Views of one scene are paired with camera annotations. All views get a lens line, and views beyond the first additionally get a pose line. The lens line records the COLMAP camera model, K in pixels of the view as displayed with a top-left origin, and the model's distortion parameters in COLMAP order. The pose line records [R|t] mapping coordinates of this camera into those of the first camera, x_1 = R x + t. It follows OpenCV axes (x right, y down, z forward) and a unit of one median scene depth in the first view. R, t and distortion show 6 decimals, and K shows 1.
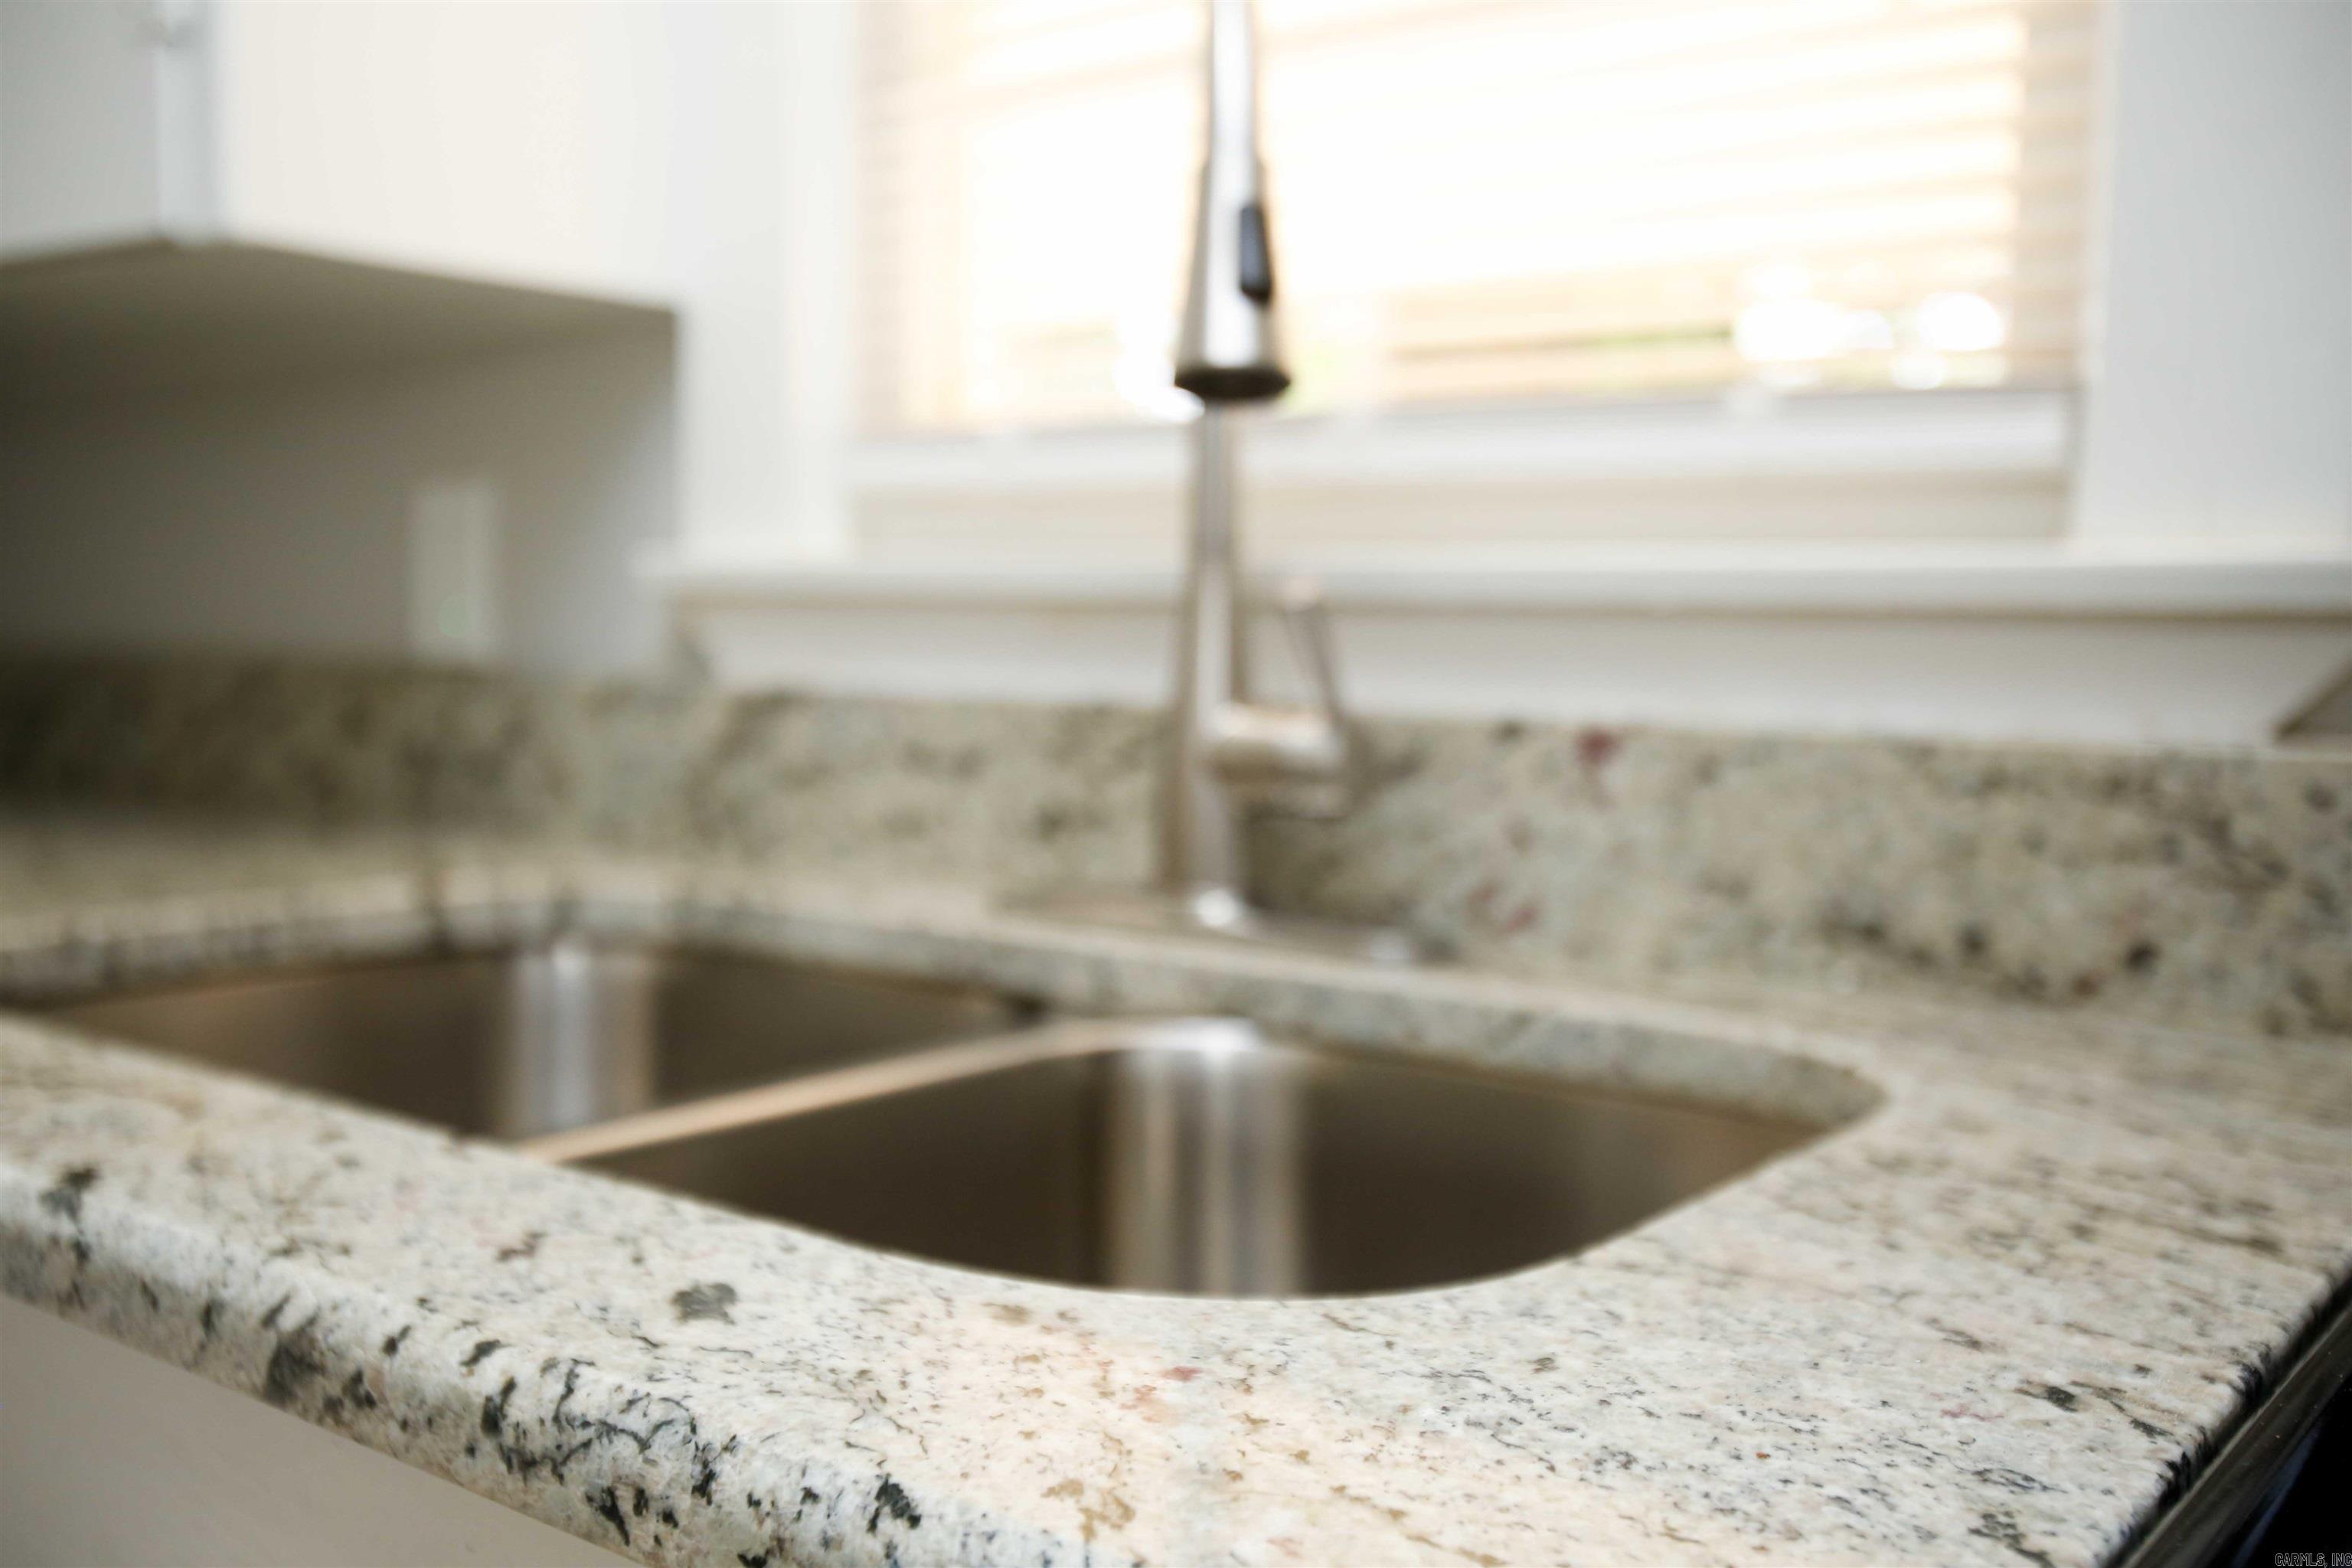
lens RADIAL K [[2166.8, 0, 1176.0], [0, 2166.8, 784.0], [0, 0, 1]] dist [-0.023413, -0.005844]
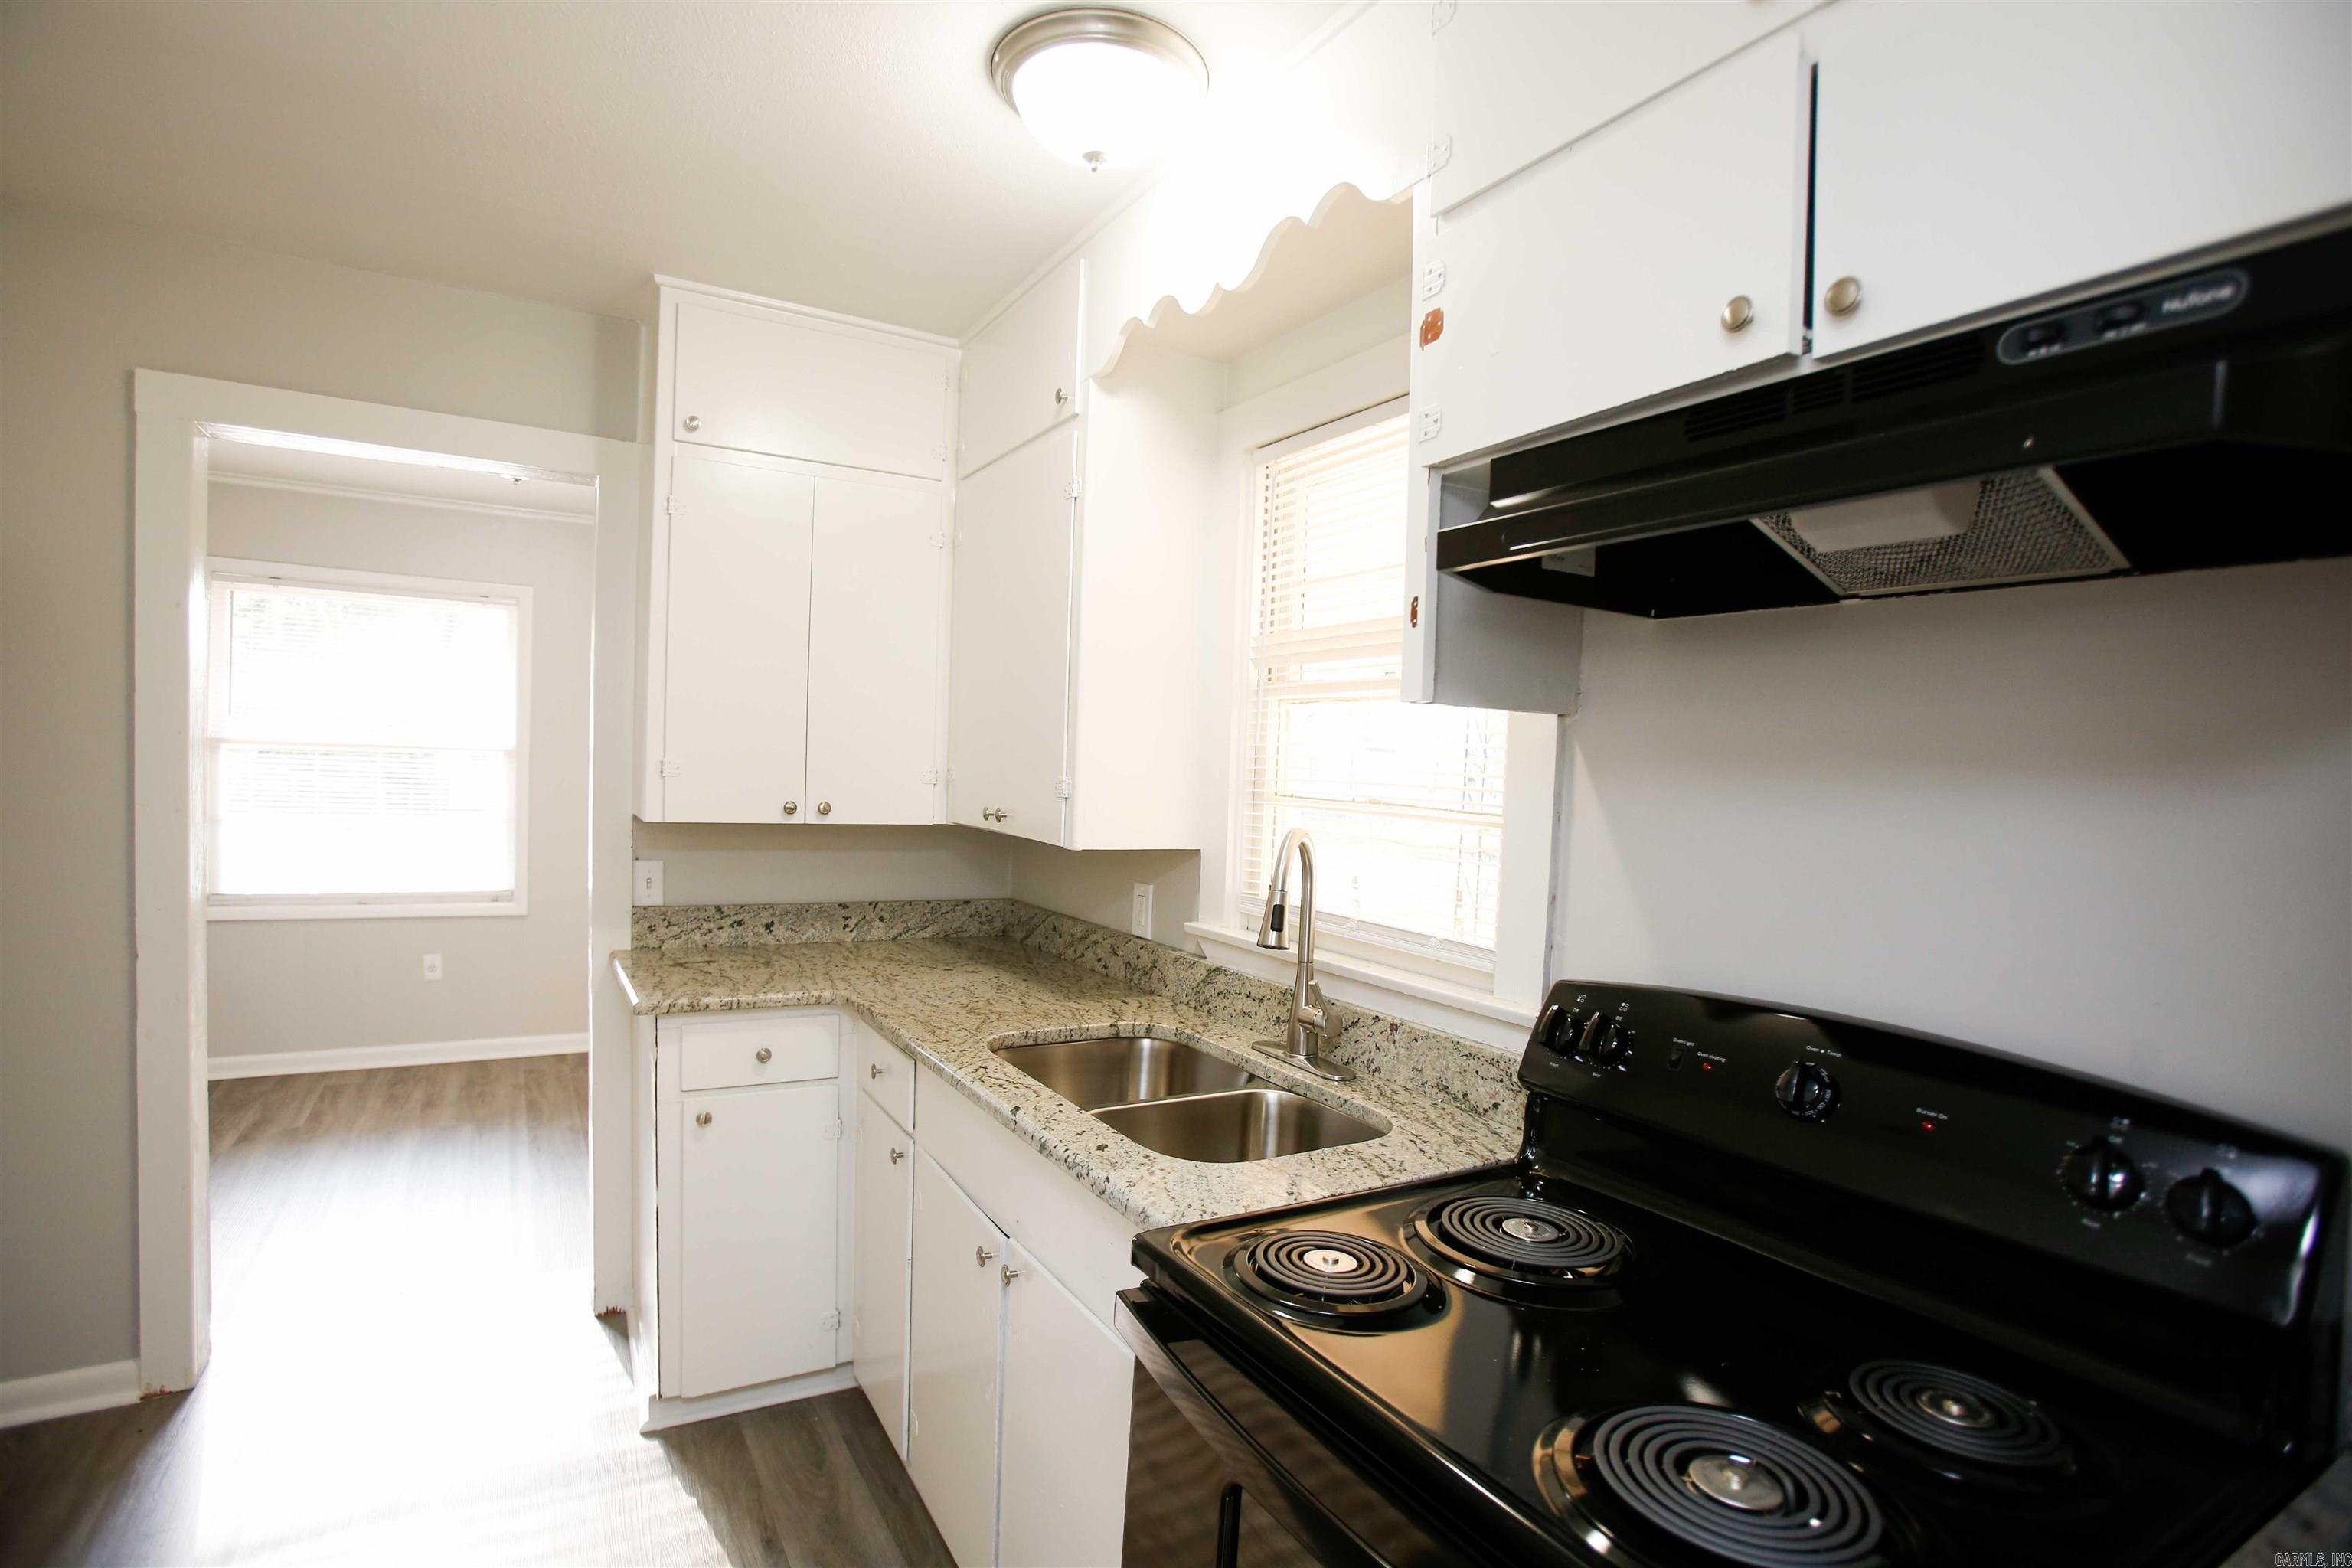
lens RADIAL K [[1140.2, 0, 1194.7], [0, 1140.2, 804.9], [0, 0, 1]] dist [-0.047325, 0.001549]
pose [[0.934990, 0.035147, -0.352928, 0.580540], [-0.054160, 0.997556, -0.044141, -0.309784], [0.350514, 0.060386, 0.934609, -1.019723]]
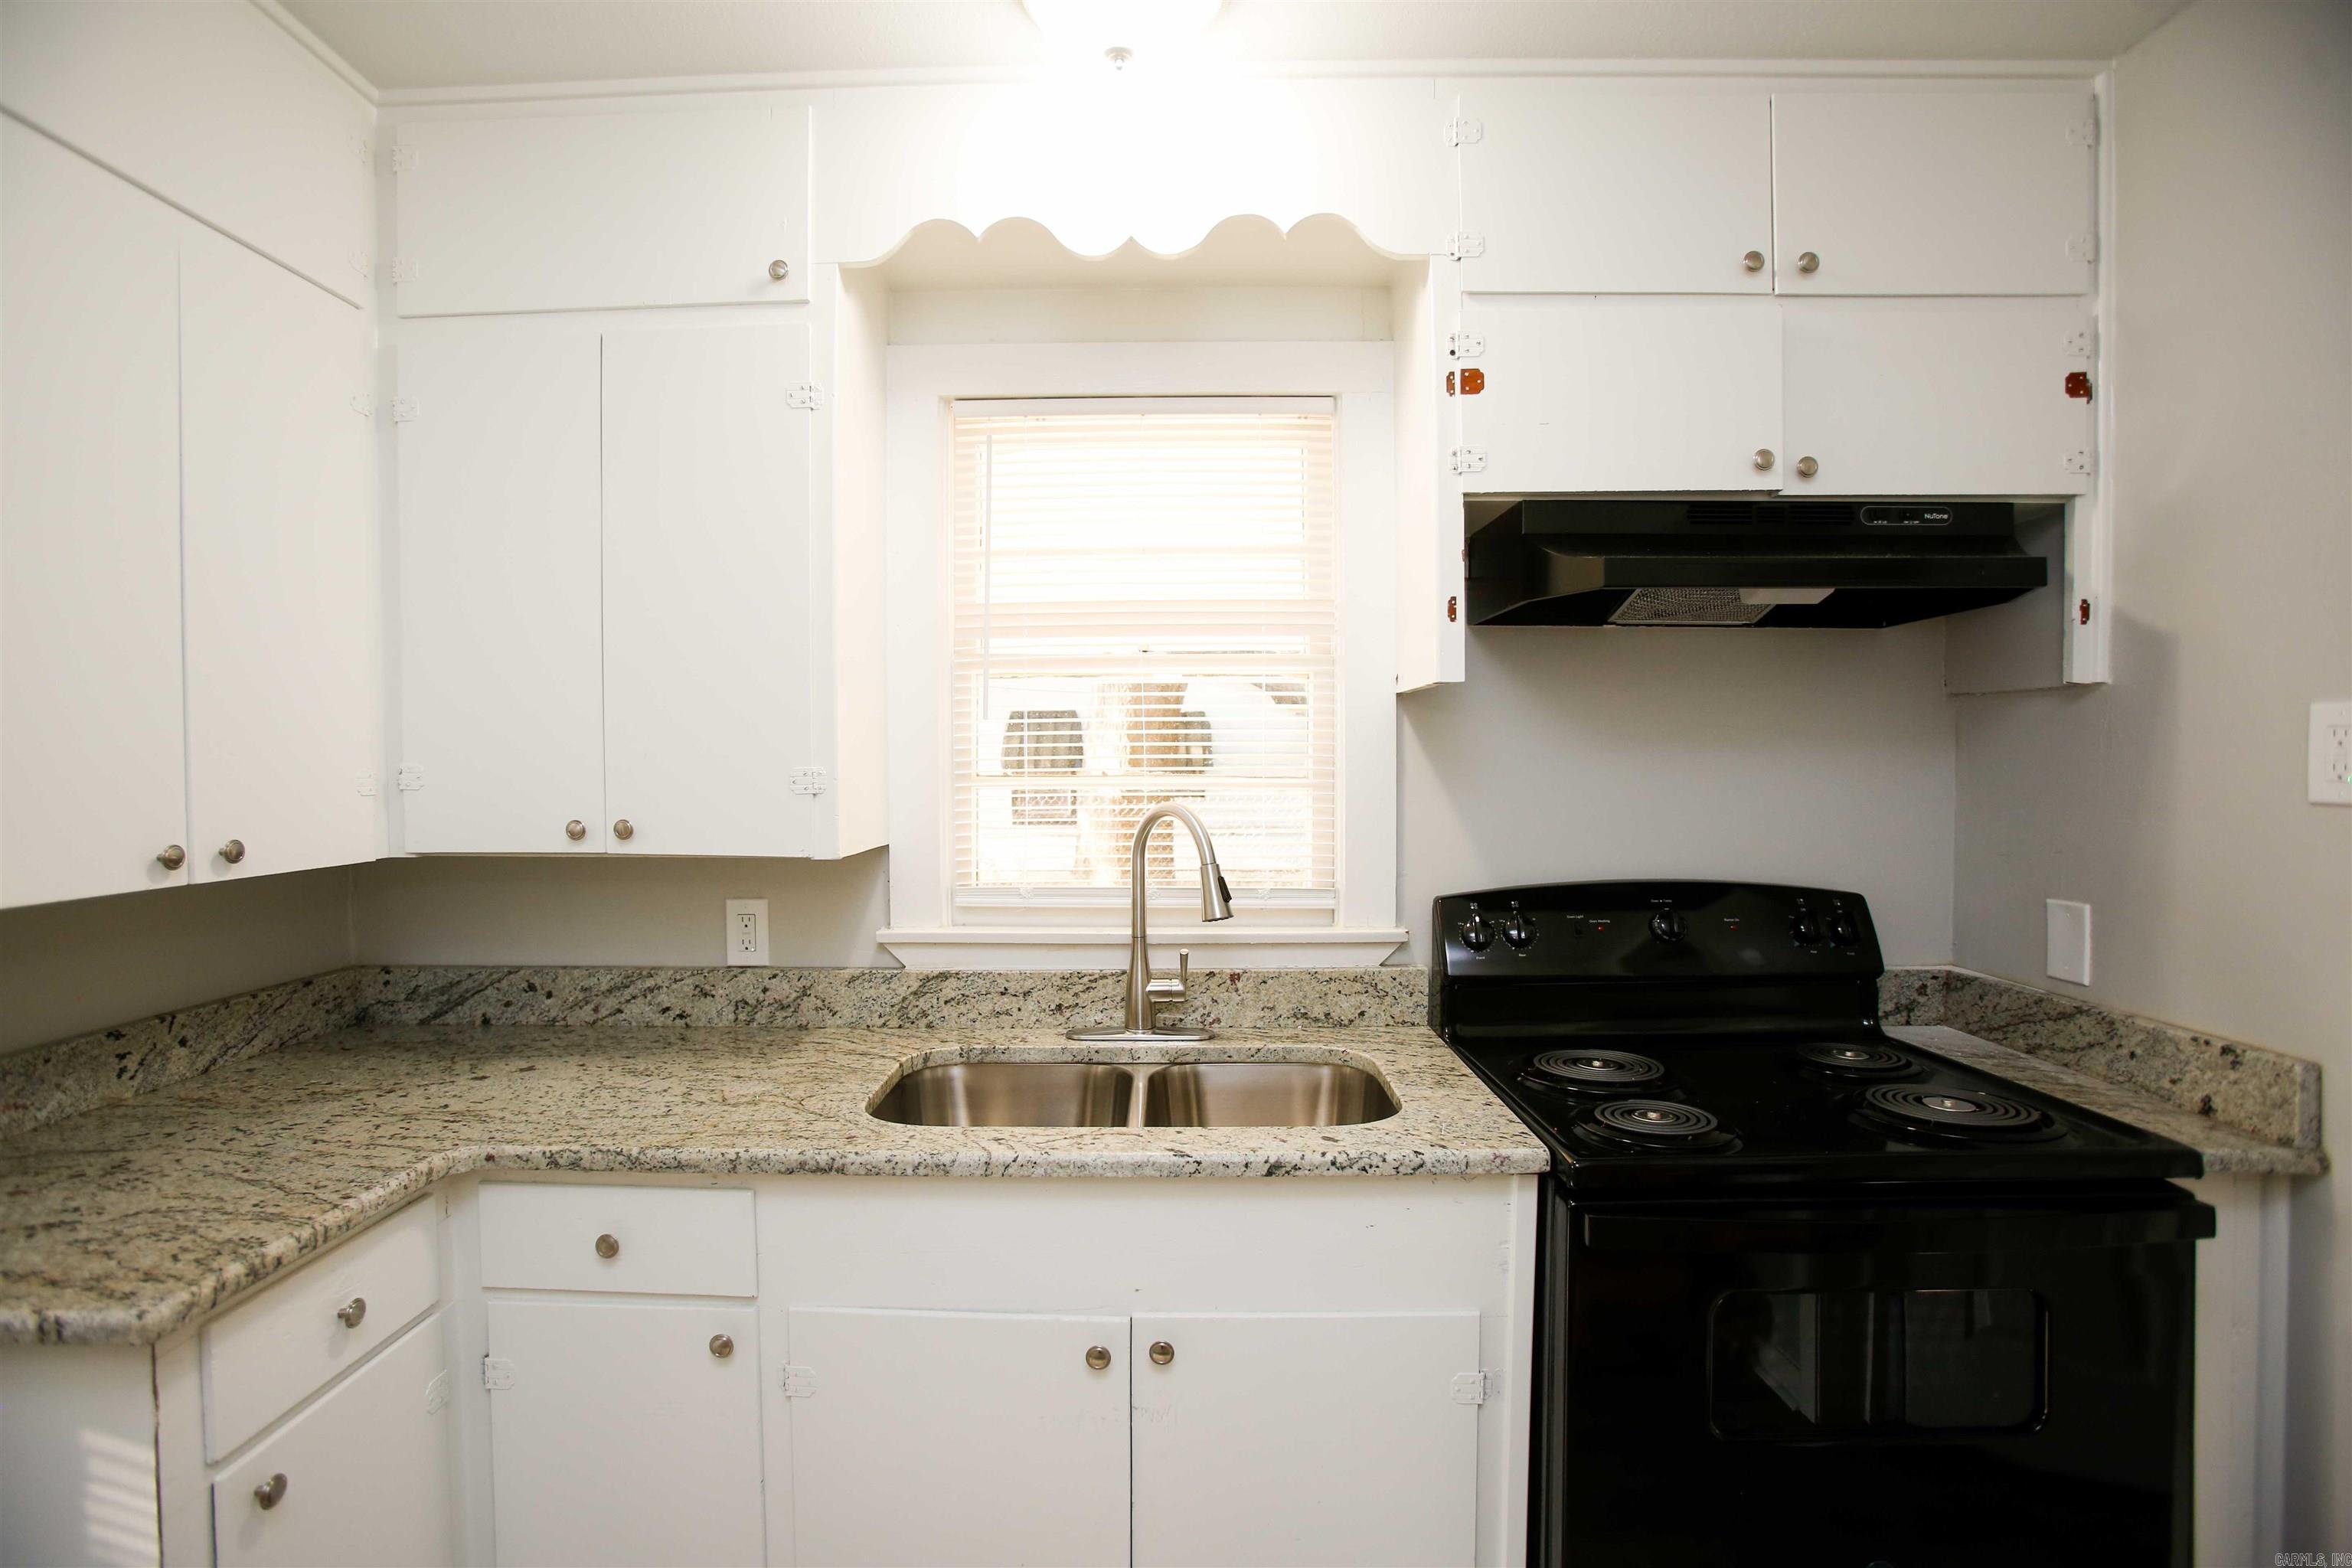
lens RADIAL K [[1076.5, 0, 1152.9], [0, 1076.5, 780.8], [0, 0, 1]] dist [-0.059322, 0.026950]
pose [[0.794565, -0.029832, 0.606446, -1.211431], [0.061294, 0.997631, -0.031232, -0.351999], [-0.604078, 0.061987, 0.794511, -0.571615]]
